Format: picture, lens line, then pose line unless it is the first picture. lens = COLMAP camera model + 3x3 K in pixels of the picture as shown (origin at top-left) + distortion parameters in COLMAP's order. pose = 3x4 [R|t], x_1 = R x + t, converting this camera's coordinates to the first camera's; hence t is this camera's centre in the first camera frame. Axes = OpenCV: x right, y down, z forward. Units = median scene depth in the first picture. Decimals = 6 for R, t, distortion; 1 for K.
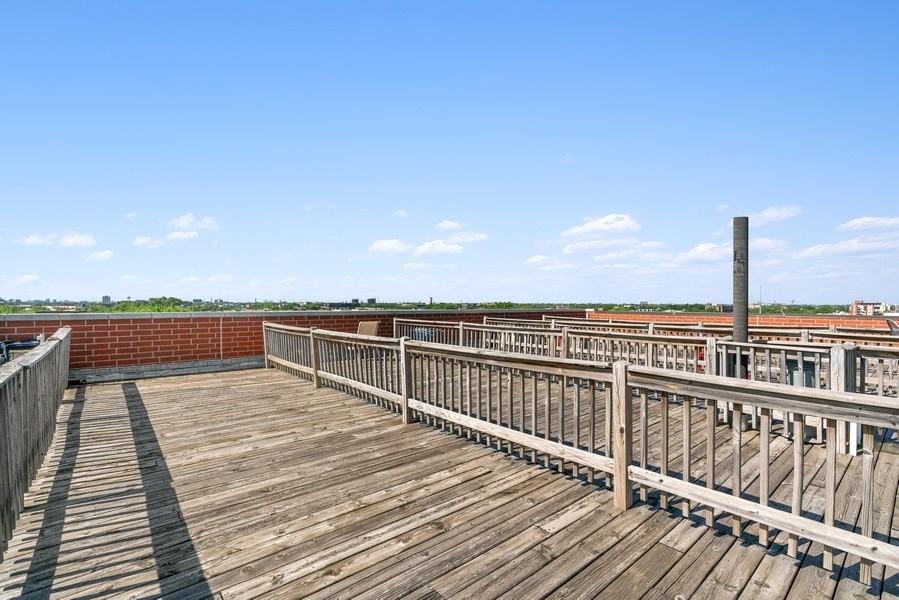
lens RADIAL K [[410.5, 0, 446.7], [0, 410.5, 300.9], [0, 0, 1]] dist [-0.002223, 0.001012]
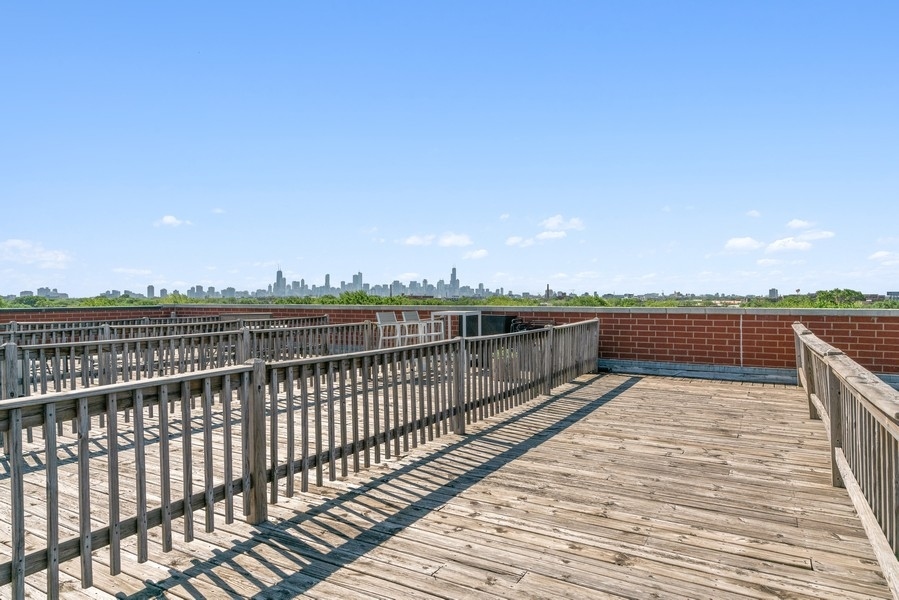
lens RADIAL K [[558.4, 0, 446.9], [0, 558.4, 302.7], [0, 0, 1]] dist [-0.000387, 0.000131]
pose [[0.334728, 0.006420, -0.942293, 0.578817], [0.007411, 0.999928, 0.009445, 0.004391], [0.942286, -0.010145, 0.334656, 0.172772]]
